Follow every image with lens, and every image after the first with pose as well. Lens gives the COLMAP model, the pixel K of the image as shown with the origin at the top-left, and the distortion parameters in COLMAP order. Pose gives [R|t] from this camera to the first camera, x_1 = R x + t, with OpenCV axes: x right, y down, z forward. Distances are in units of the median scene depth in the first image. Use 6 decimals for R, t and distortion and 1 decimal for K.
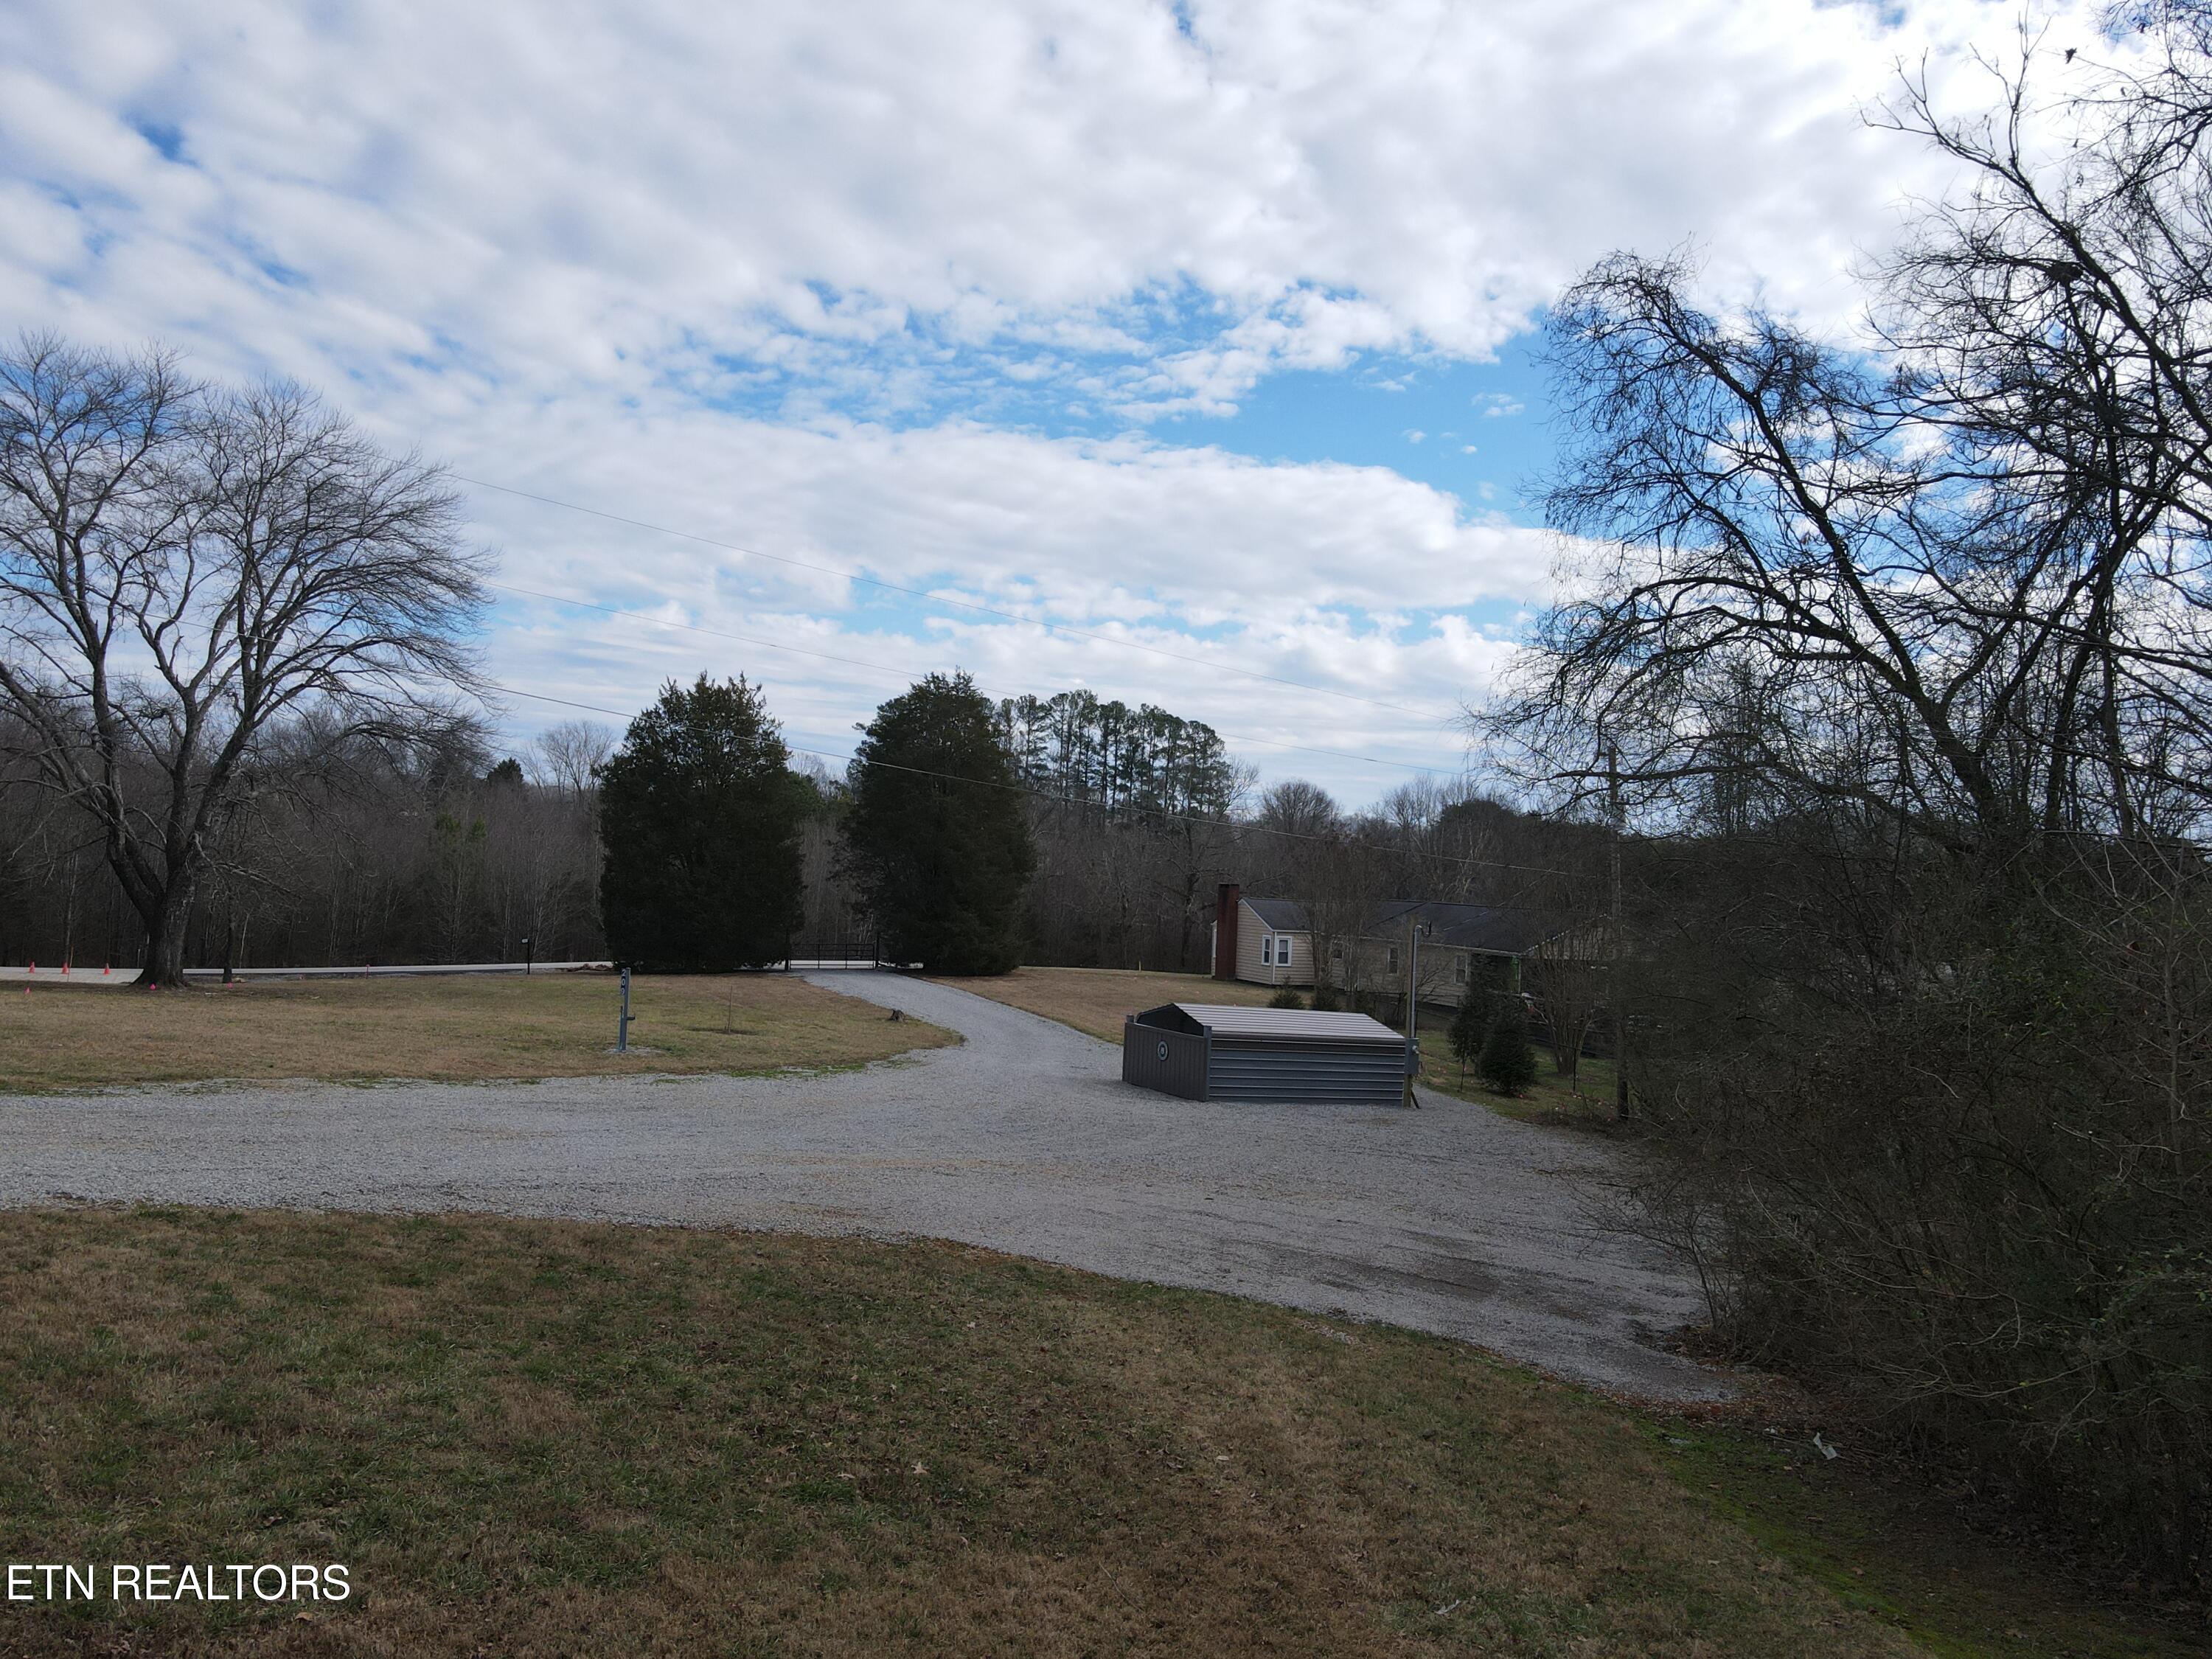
lens RADIAL K [[1602.1, 0, 1104.5], [0, 1602.1, 823.7], [0, 0, 1]] dist [0.017517, 0.002819]
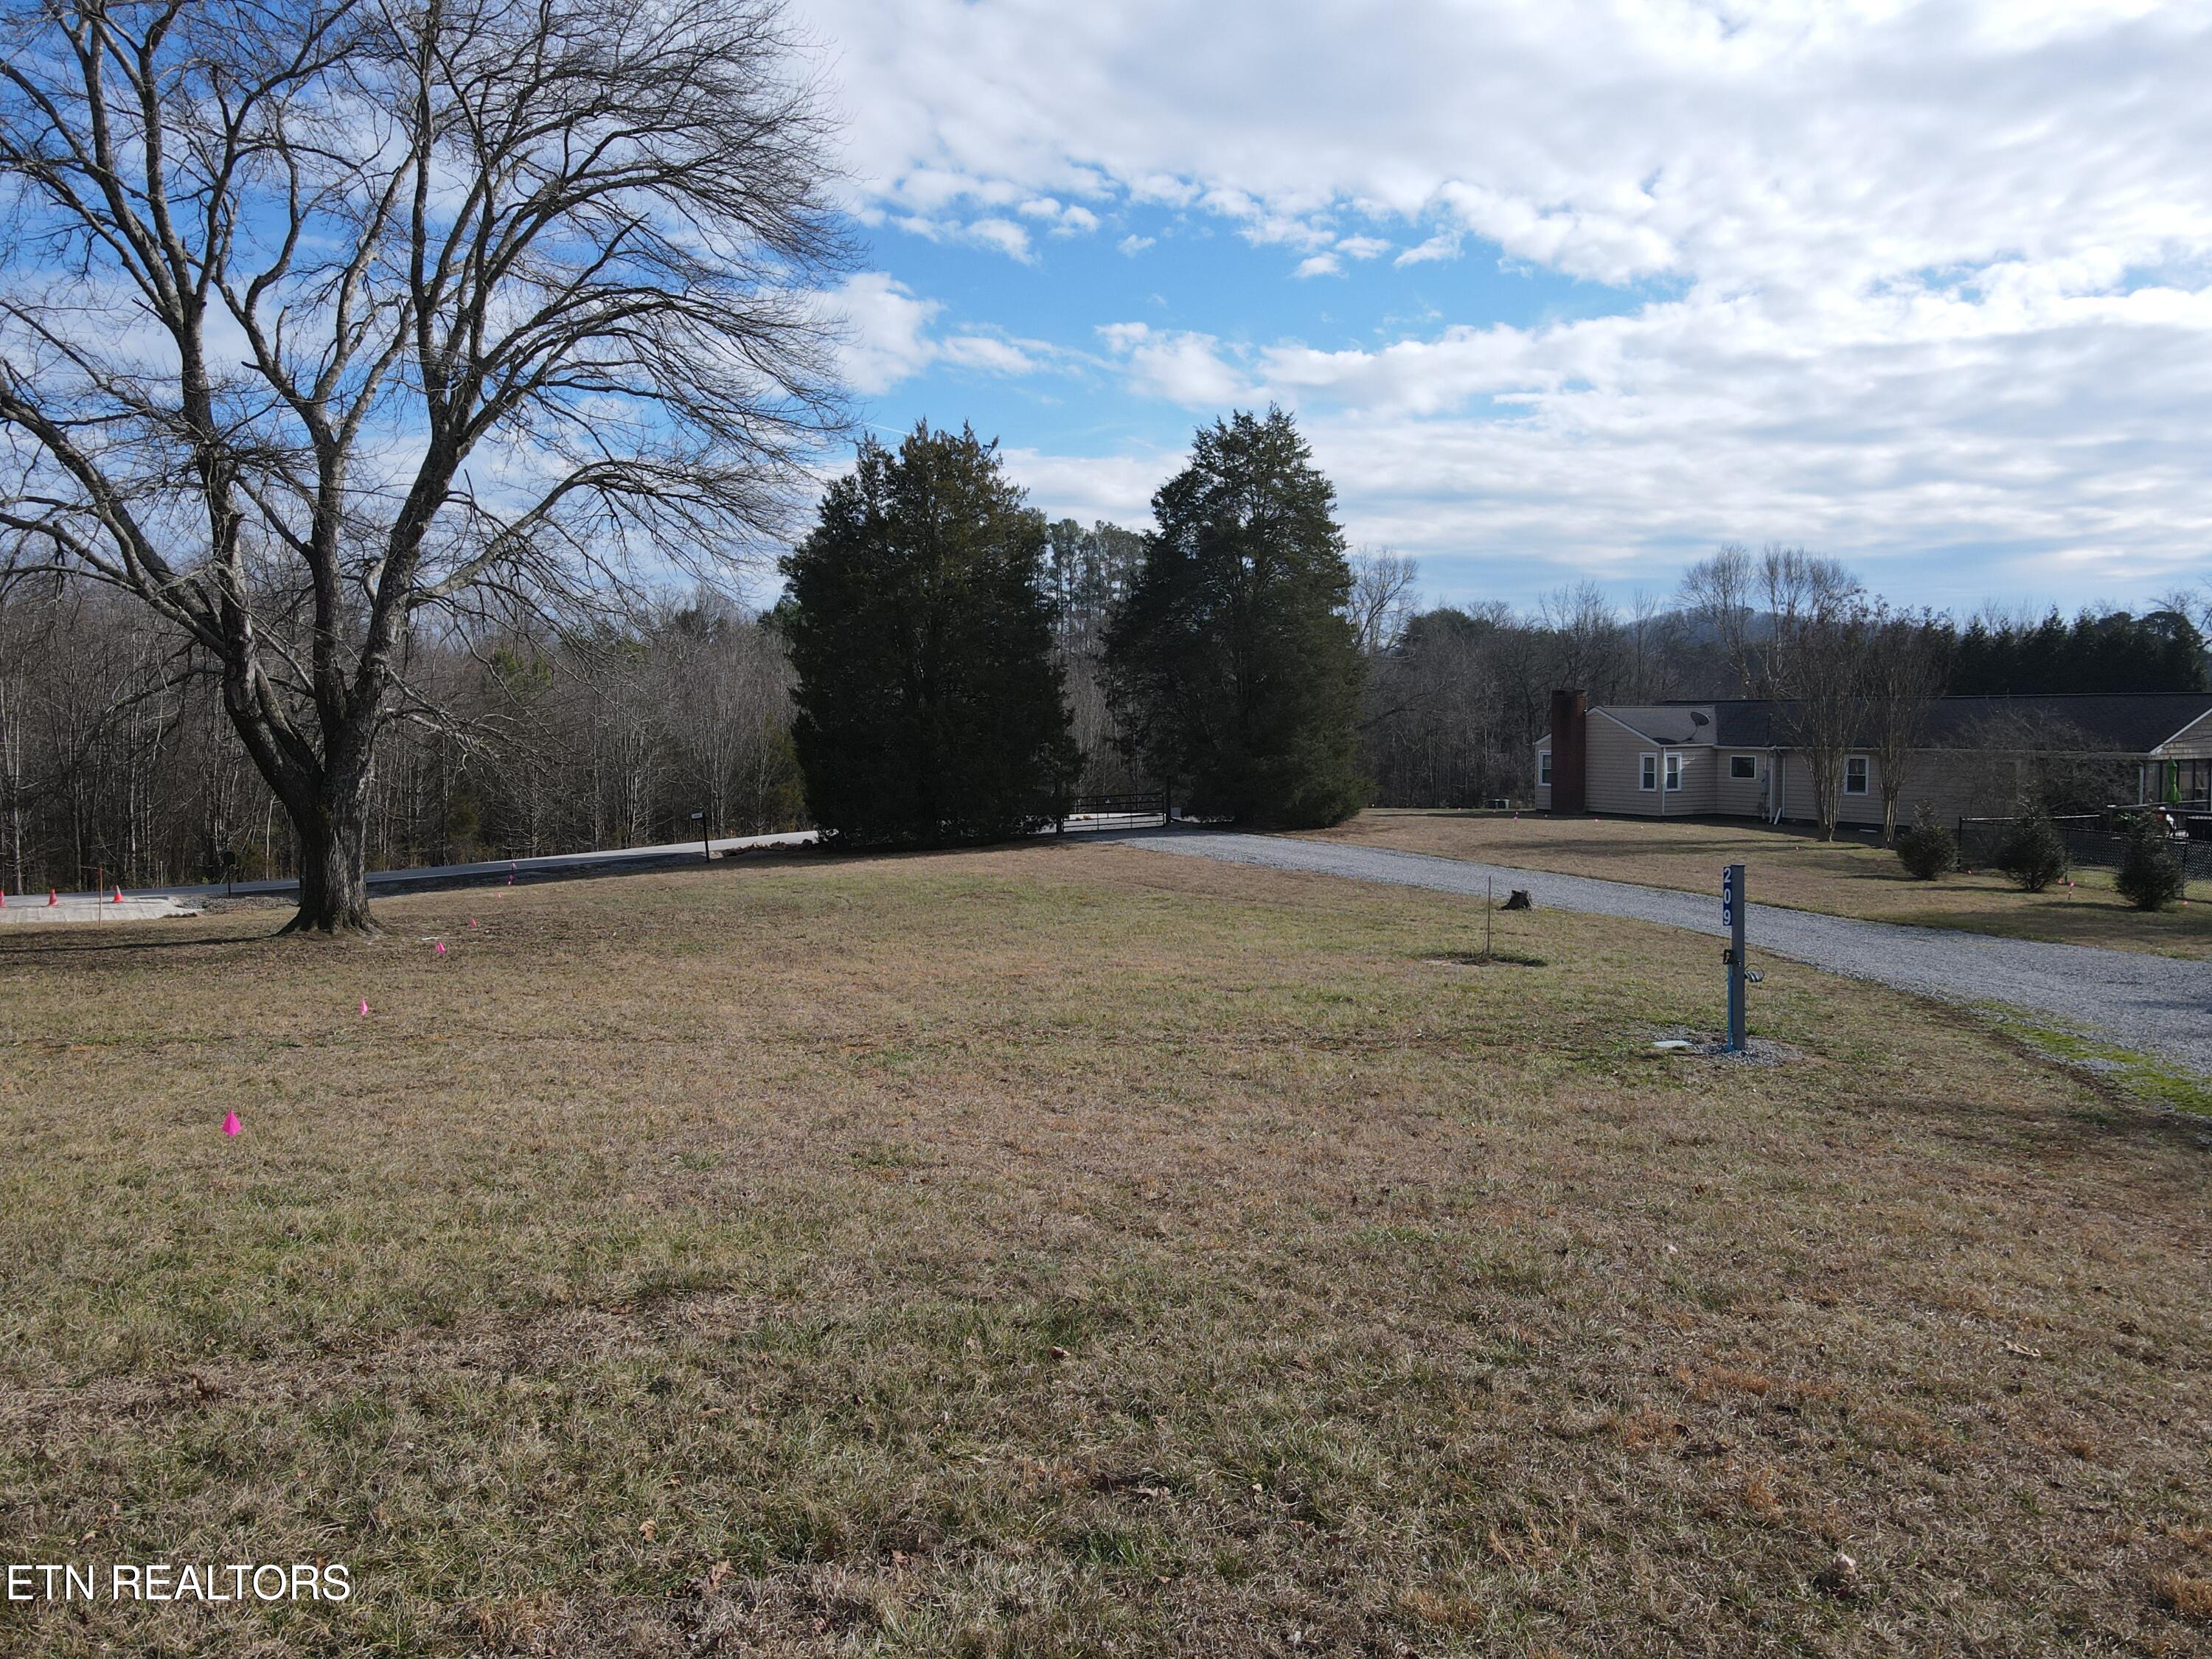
lens RADIAL K [[1602.1, 0, 1095.2], [0, 1602.1, 816.2], [0, 0, 1]] dist [0.017517, 0.002819]
pose [[0.994288, -0.058794, 0.089072, -0.245737], [0.050031, 0.993967, 0.097600, 0.012654], [-0.094273, -0.092586, 0.991232, 0.280289]]
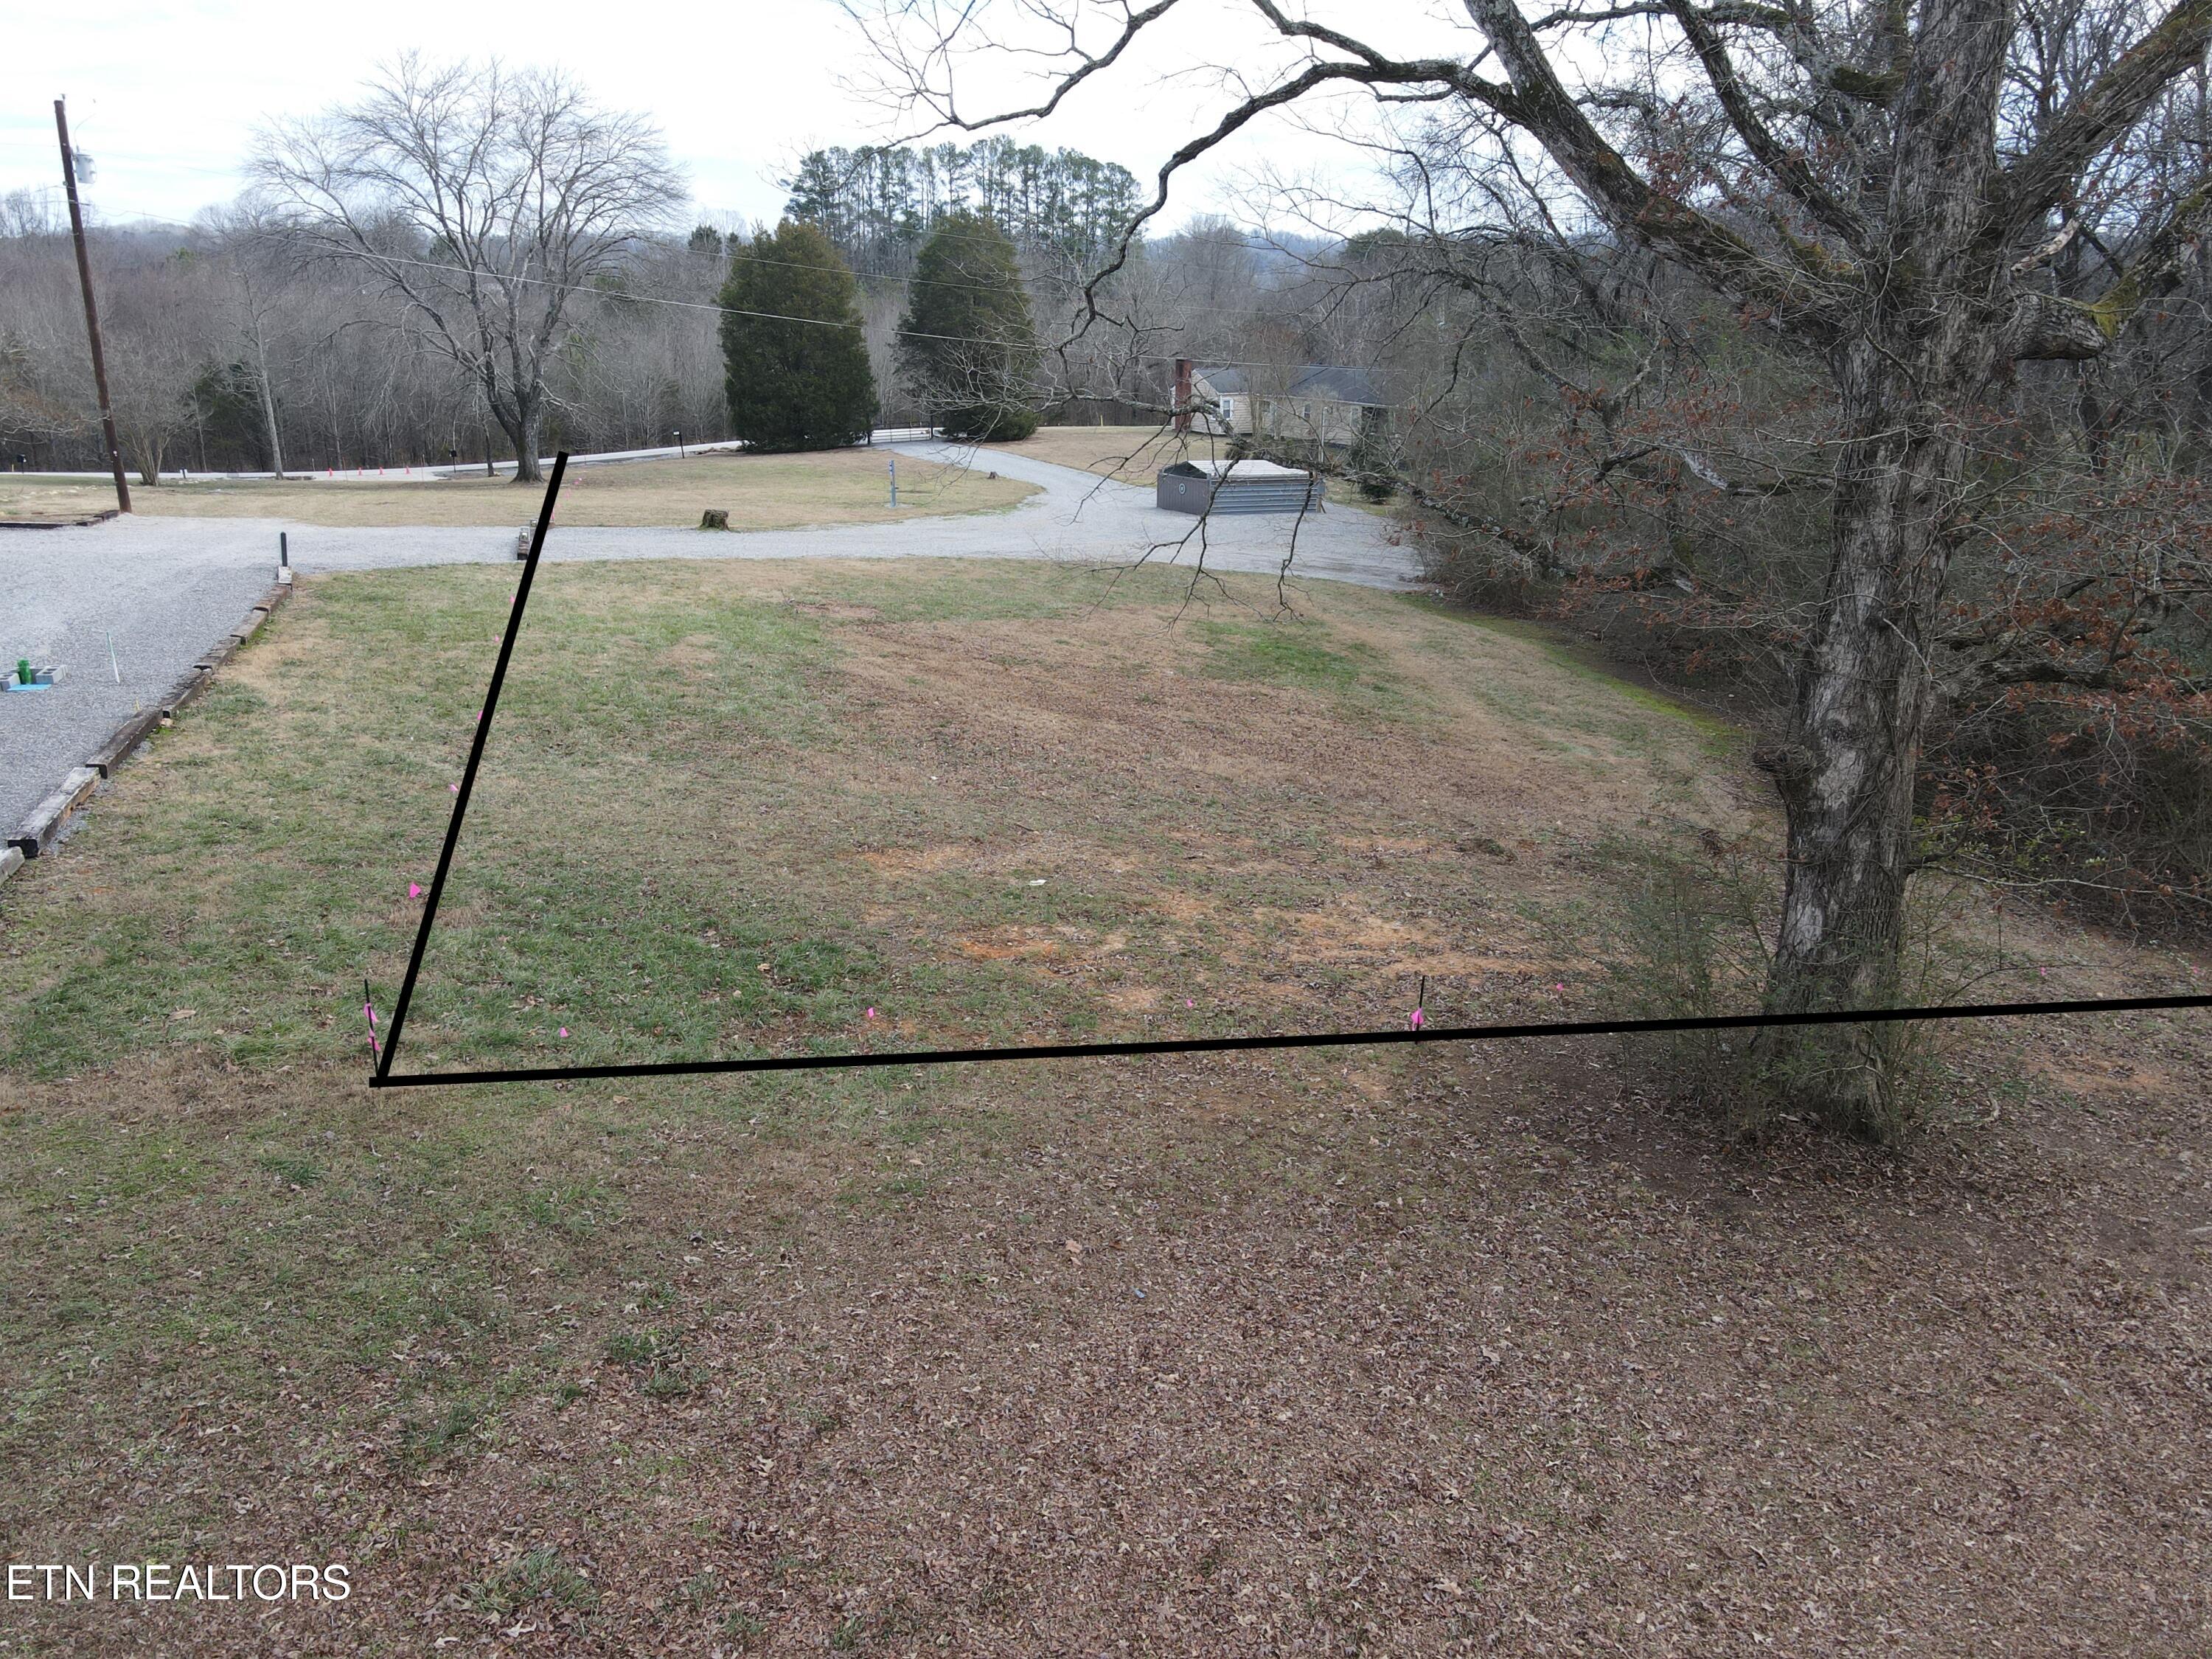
lens RADIAL K [[1602.1, 0, 1111.9], [0, 1602.1, 821.1], [0, 0, 1]] dist [0.017517, 0.002819]
pose [[0.996539, -0.067075, 0.049095, -0.080893], [0.046464, 0.939245, 0.340087, -0.063204], [-0.068923, -0.336629, 0.939112, -0.412803]]
